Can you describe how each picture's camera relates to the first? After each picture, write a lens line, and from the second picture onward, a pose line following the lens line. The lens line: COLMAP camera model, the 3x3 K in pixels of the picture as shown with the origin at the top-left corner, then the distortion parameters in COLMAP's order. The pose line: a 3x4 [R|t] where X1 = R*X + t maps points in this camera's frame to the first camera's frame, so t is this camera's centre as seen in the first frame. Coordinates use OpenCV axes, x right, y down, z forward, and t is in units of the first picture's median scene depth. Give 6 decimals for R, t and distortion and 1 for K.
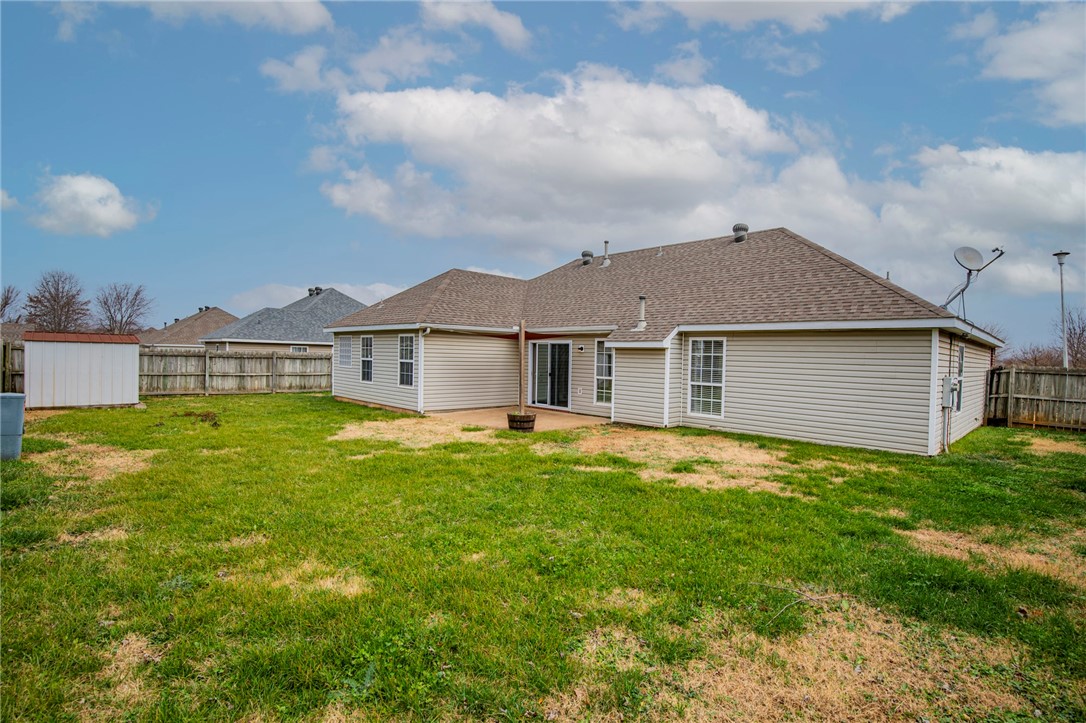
lens RADIAL K [[503.9, 0, 541.9], [0, 503.9, 362.2], [0, 0, 1]] dist [-0.029499, 0.003625]
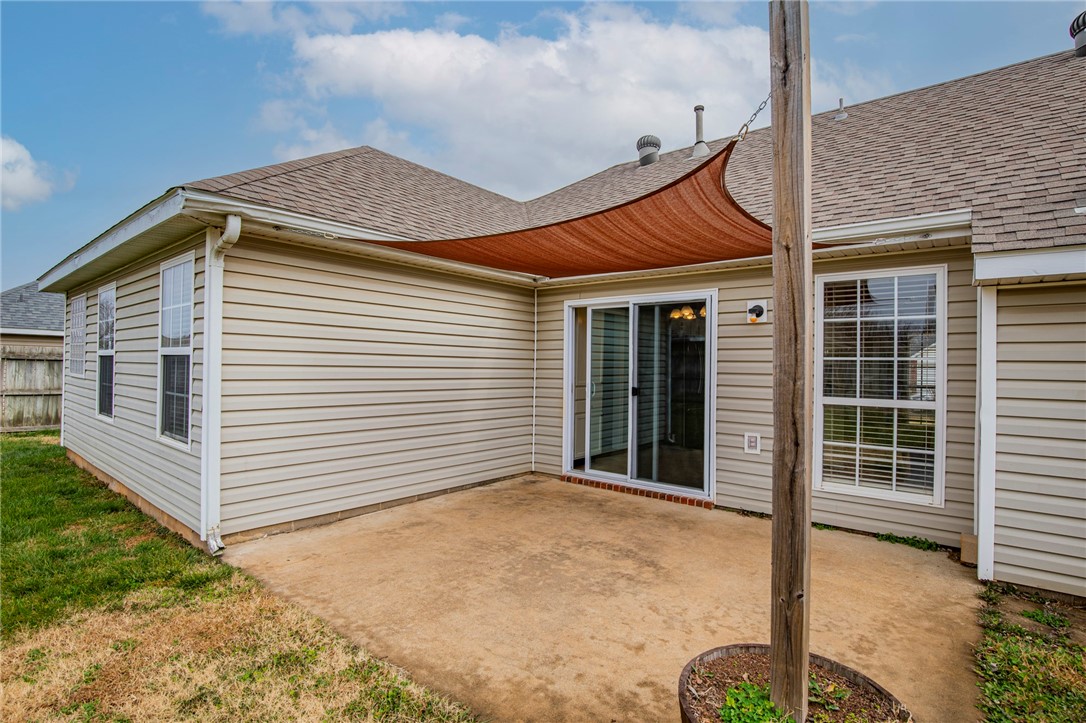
lens RADIAL K [[528.6, 0, 544.9], [0, 528.6, 362.2], [0, 0, 1]] dist [-0.001804, -0.000063]
pose [[0.993664, -0.005913, 0.112237, -0.088891], [0.008079, 0.999790, -0.018855, 0.010281], [-0.112102, 0.019642, 0.993503, 0.638910]]
